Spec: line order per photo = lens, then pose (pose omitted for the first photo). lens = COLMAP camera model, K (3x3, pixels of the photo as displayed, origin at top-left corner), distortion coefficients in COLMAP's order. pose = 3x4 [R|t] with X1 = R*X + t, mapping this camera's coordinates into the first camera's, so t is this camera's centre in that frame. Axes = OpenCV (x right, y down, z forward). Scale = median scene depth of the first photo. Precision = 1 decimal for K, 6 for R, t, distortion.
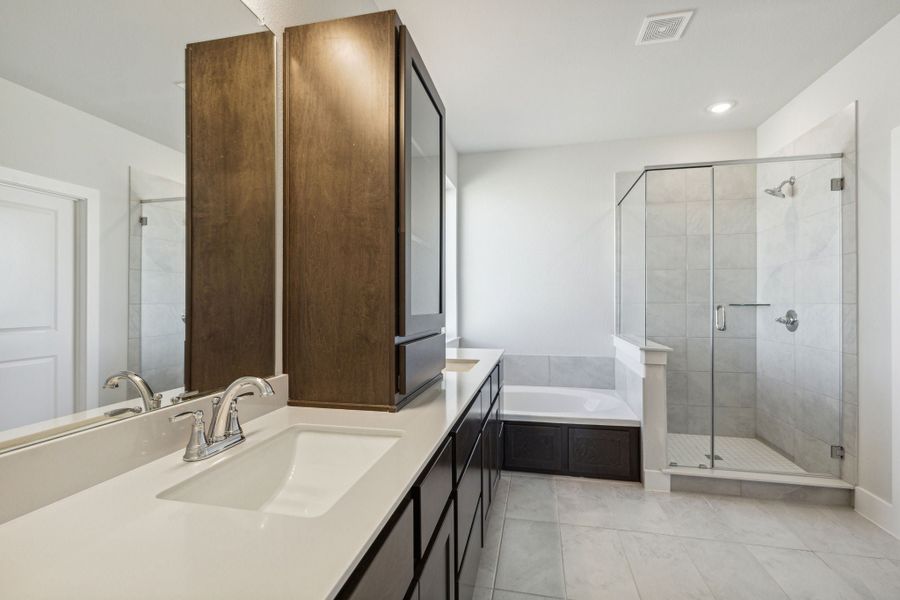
lens RADIAL K [[407.9, 0, 447.4], [0, 407.9, 300.2], [0, 0, 1]] dist [0.000663, -0.000154]
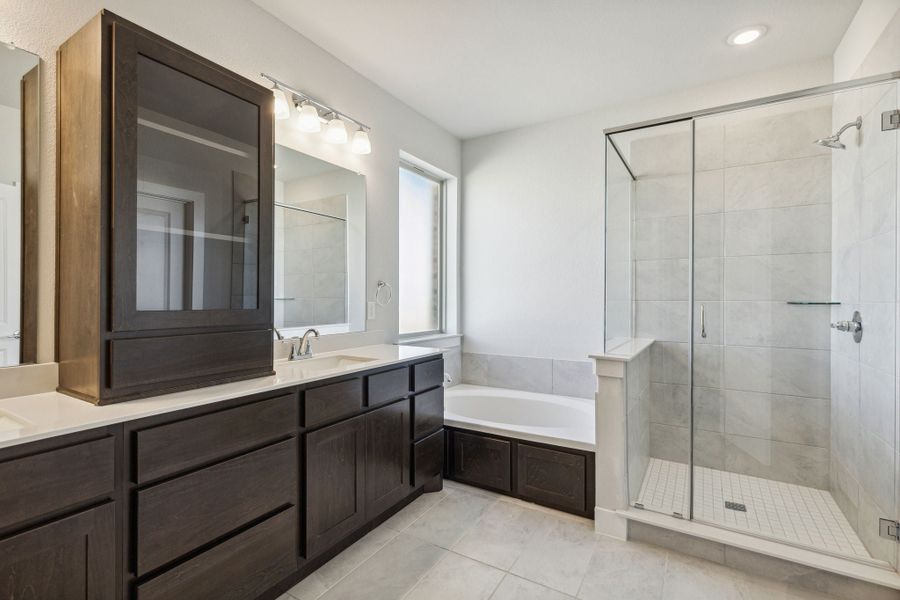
lens RADIAL K [[409.1, 0, 450.7], [0, 409.1, 295.6], [0, 0, 1]] dist [0.004141, 0.000266]
pose [[0.947215, 0.003595, -0.320578, 0.487225], [-0.003119, 0.999993, 0.001996, -0.002109], [0.320583, -0.000891, 0.947220, 0.147864]]
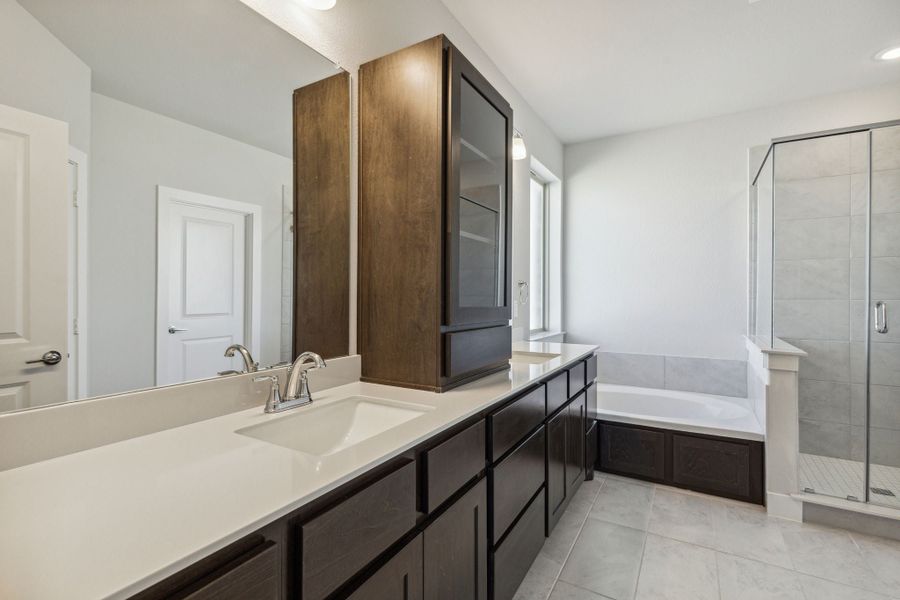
lens RADIAL K [[410.7, 0, 450.8], [0, 410.7, 296.2], [0, 0, 1]] dist [0.001131, -0.000155]
pose [[0.951133, 0.004765, -0.308744, 0.117335], [-0.003779, 0.999986, 0.003791, 0.001652], [0.308758, -0.002439, 0.951138, -0.032467]]
